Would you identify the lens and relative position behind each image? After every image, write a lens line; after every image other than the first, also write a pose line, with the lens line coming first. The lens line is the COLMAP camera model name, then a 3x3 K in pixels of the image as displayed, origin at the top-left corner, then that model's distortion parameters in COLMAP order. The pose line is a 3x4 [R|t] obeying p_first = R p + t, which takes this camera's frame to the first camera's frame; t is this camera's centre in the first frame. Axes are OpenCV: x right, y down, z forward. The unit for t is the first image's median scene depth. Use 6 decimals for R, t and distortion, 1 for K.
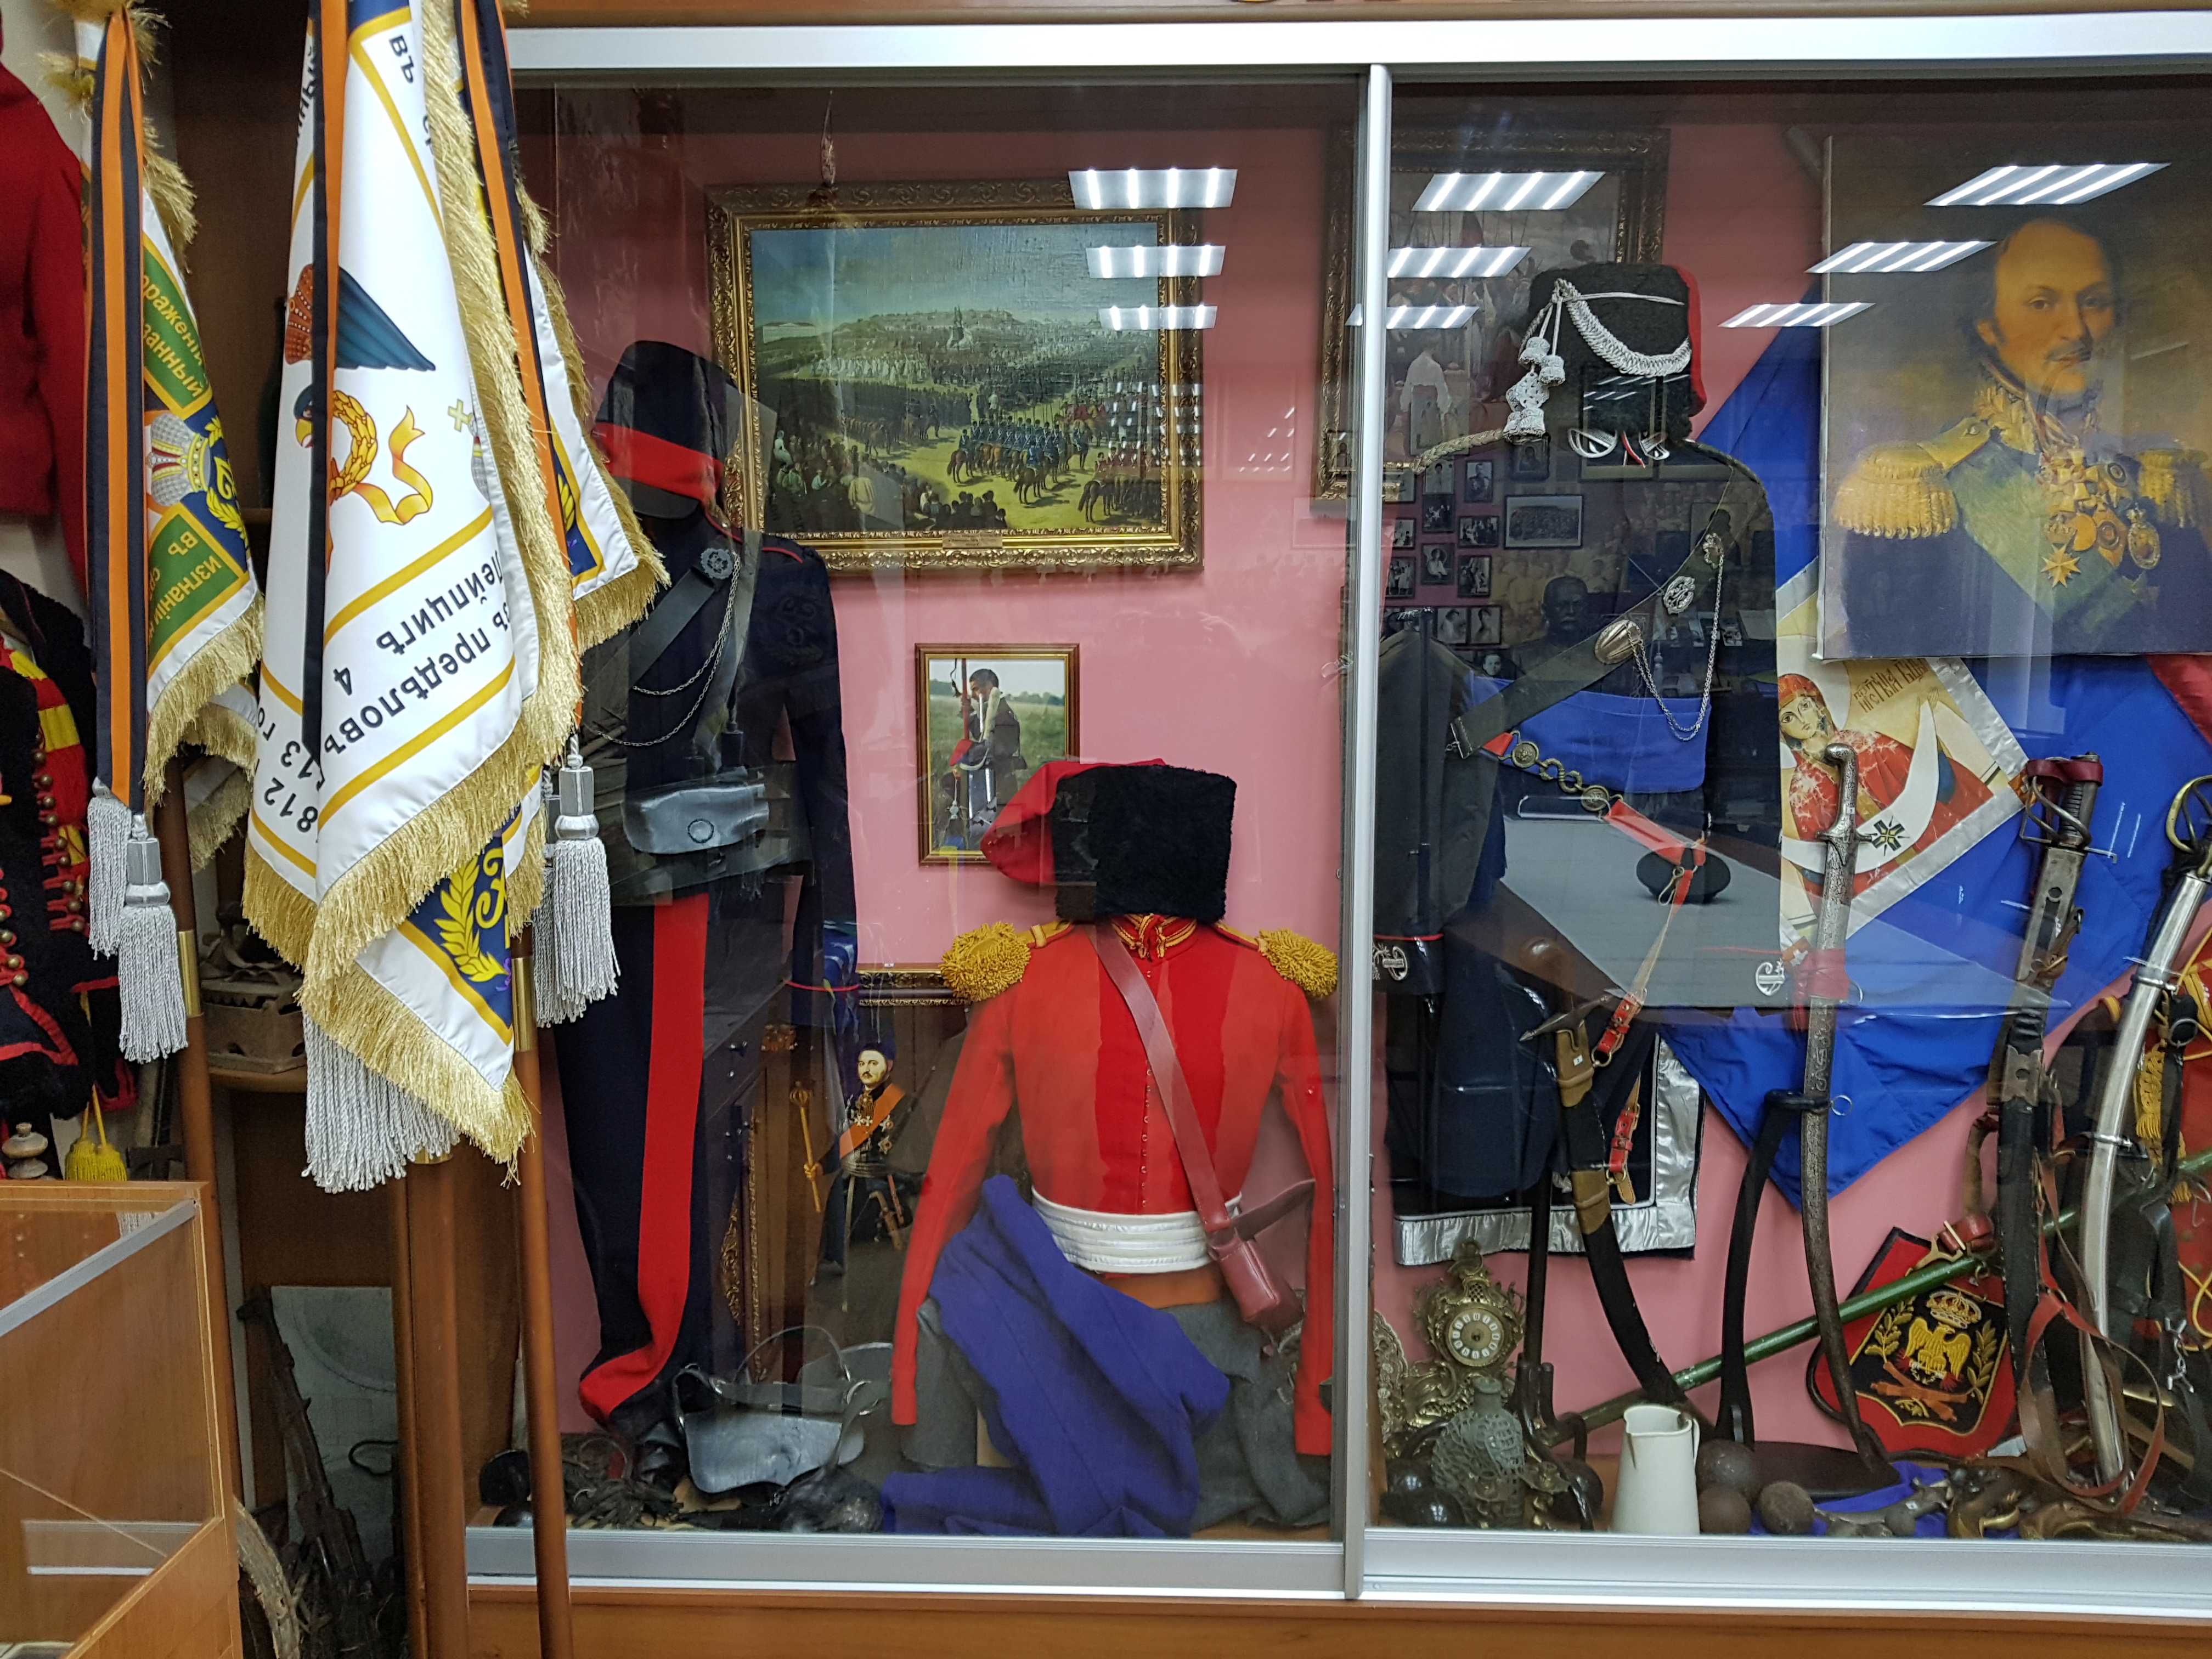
lens RADIAL K [[1745.0, 0, 1053.6], [0, 1745.0, 842.3], [0, 0, 1]] dist [0.051277, -0.091549]
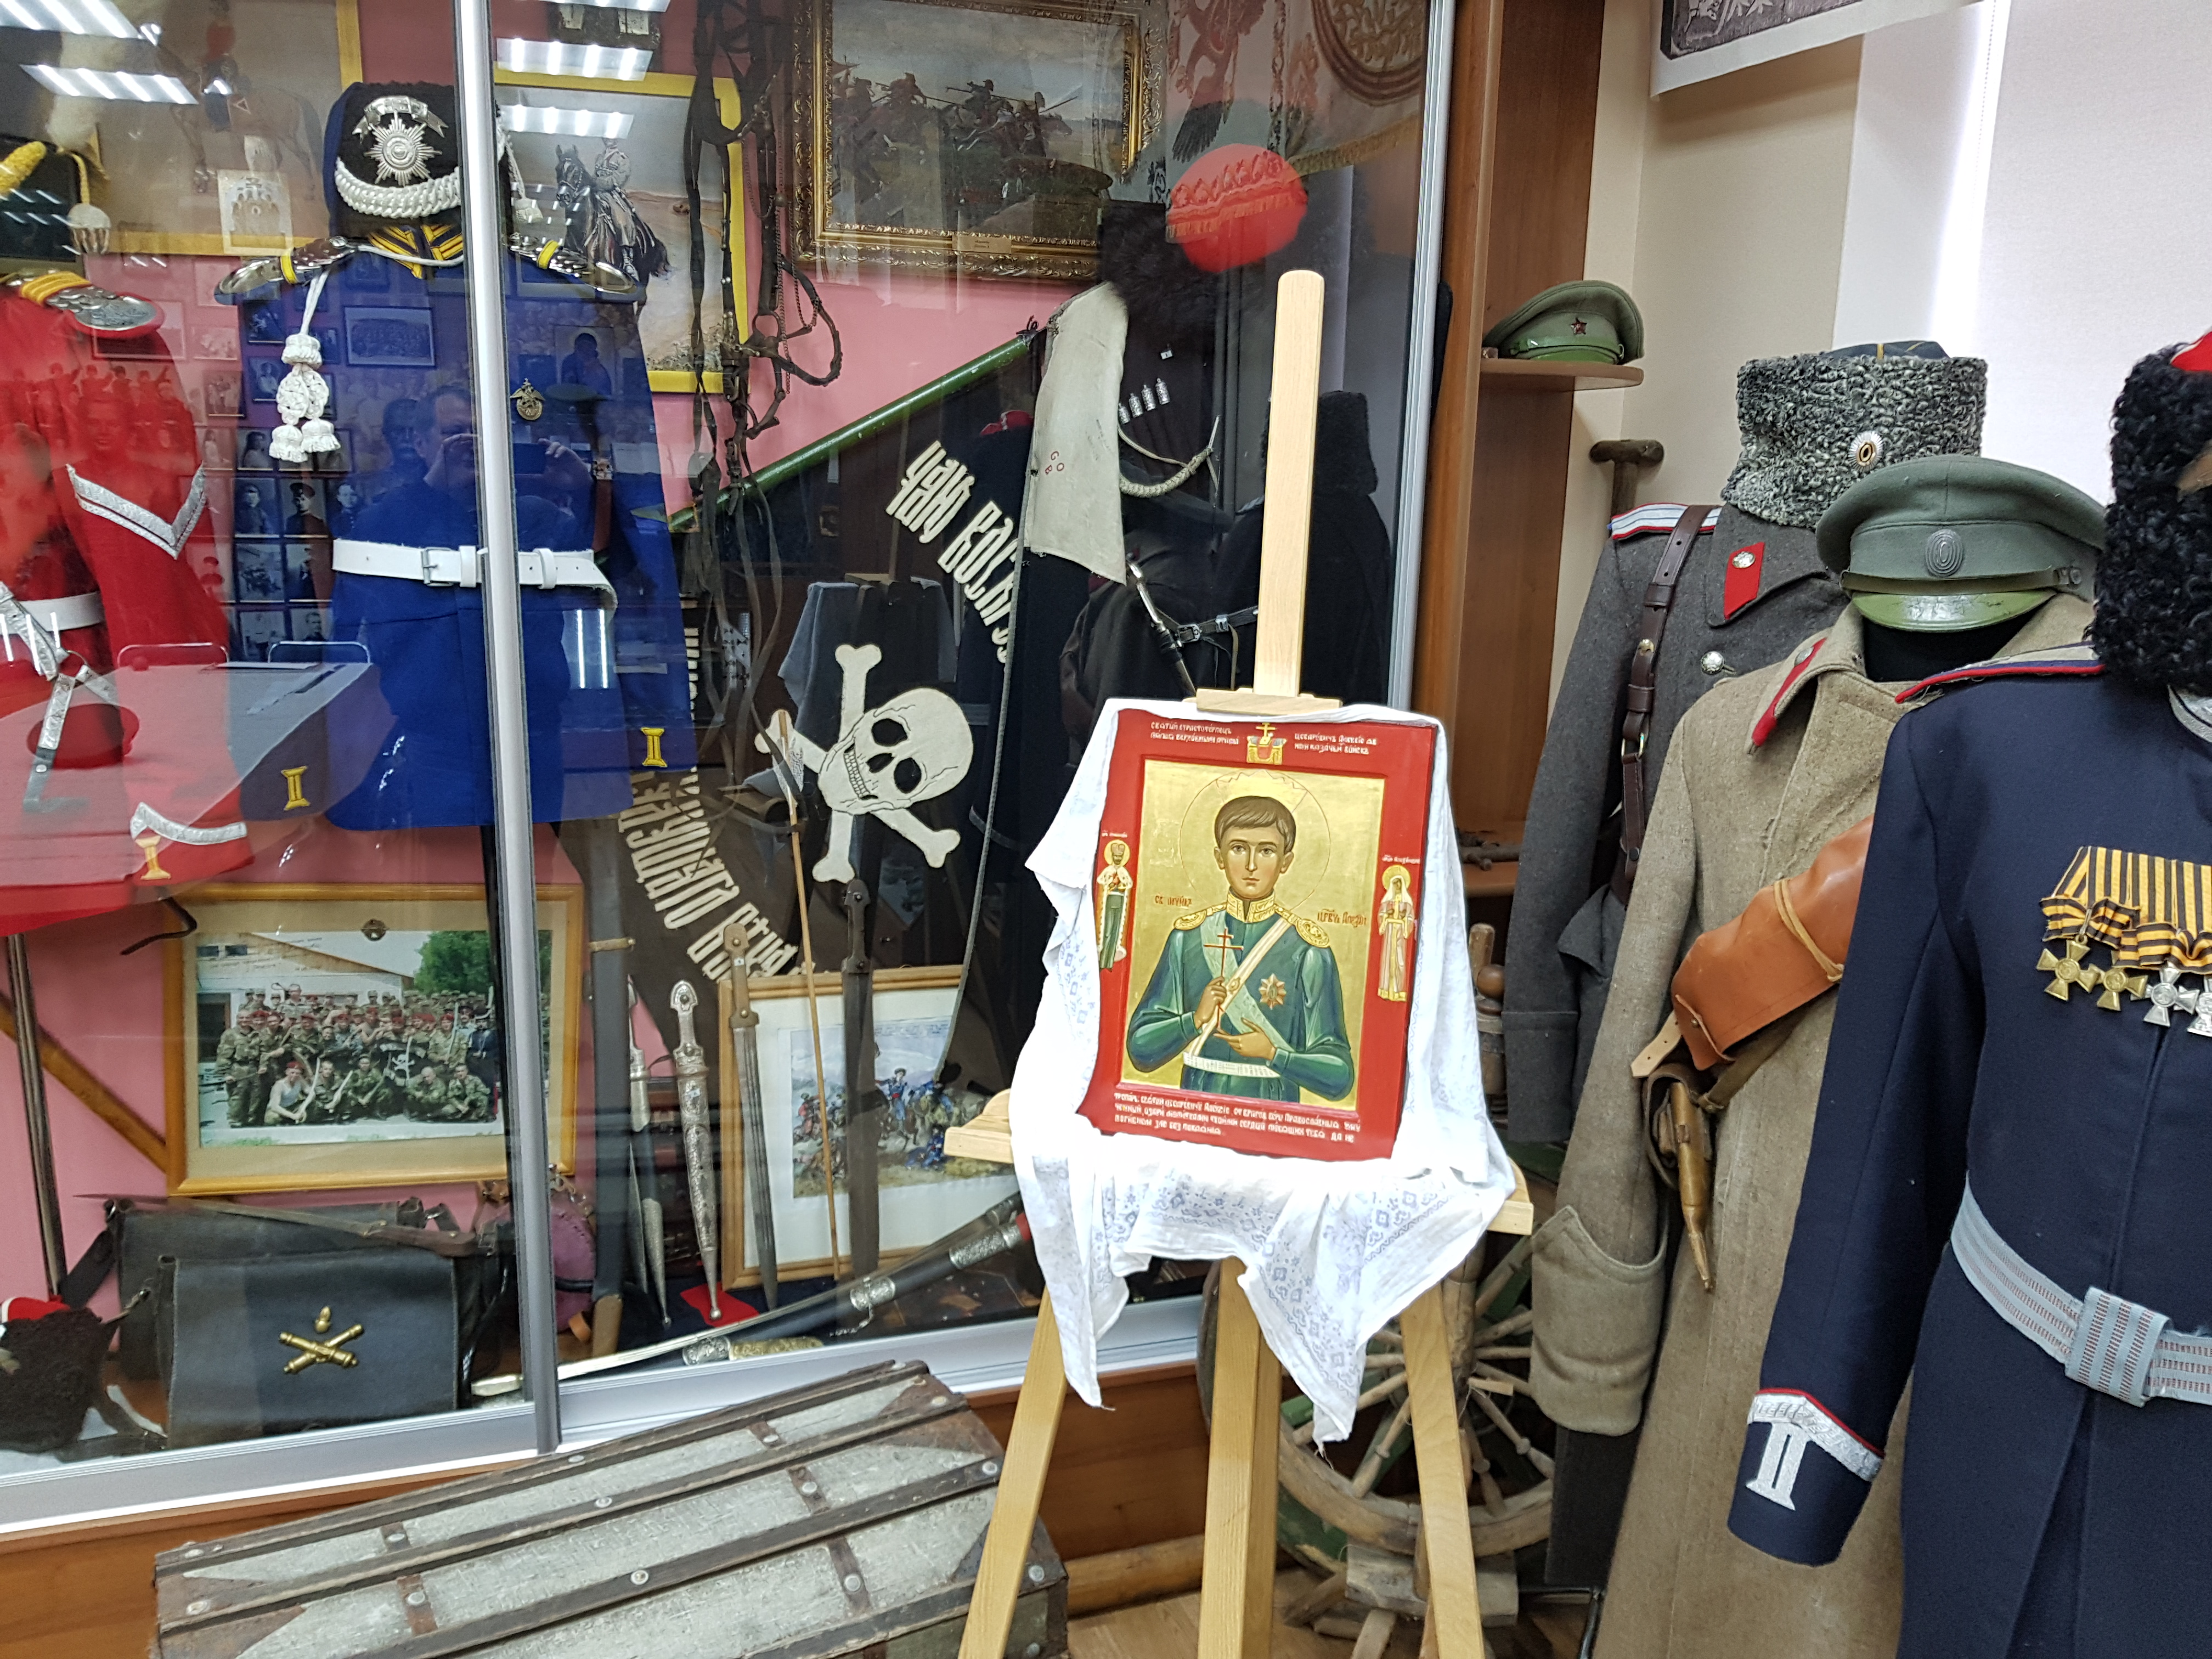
lens RADIAL K [[1745.0, 0, 1092.0], [0, 1745.0, 851.5], [0, 0, 1]] dist [0.051277, -0.091549]
pose [[0.934643, -0.060577, 0.350390, 0.992291], [0.026776, 0.994574, 0.100522, 0.004449], [-0.354579, -0.084570, 0.931194, -0.020082]]
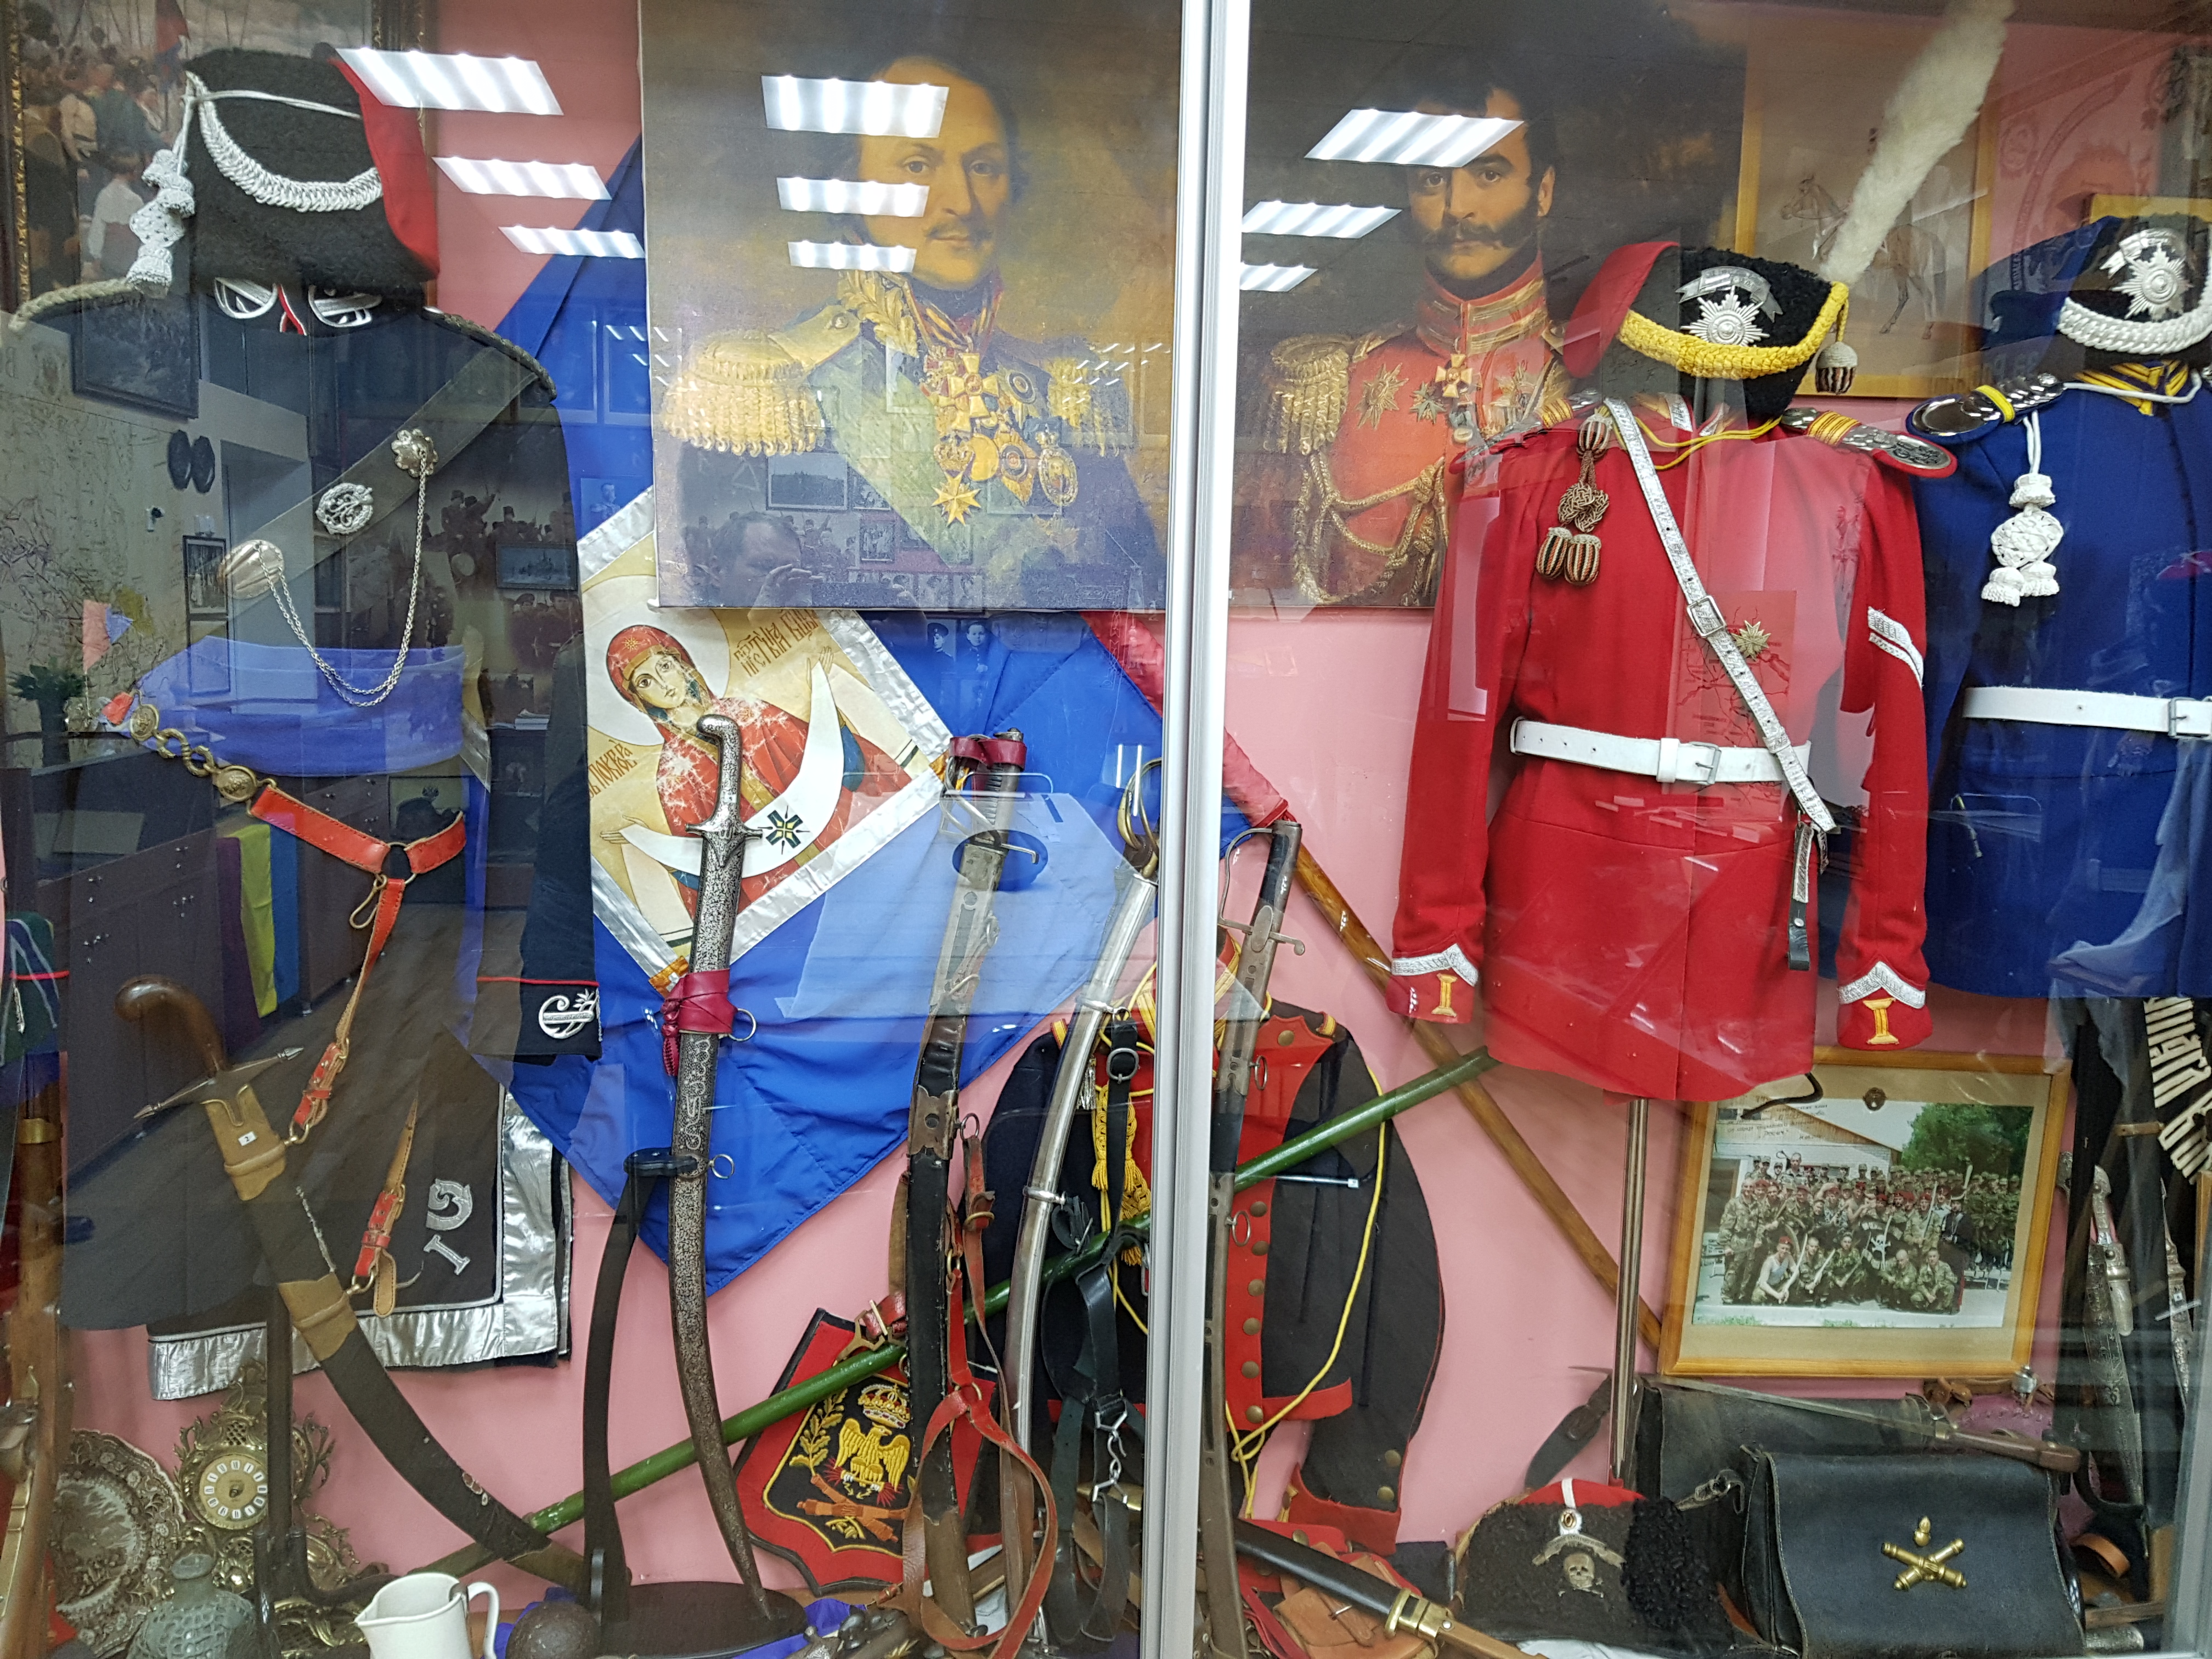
lens RADIAL K [[1745.0, 0, 1103.5], [0, 1745.0, 834.7], [0, 0, 1]] dist [0.051277, -0.091549]
pose [[0.980356, -0.002909, 0.197213, 0.460365], [0.000897, 0.999947, 0.010292, -0.009642], [-0.197232, -0.009912, 0.980307, 0.184482]]
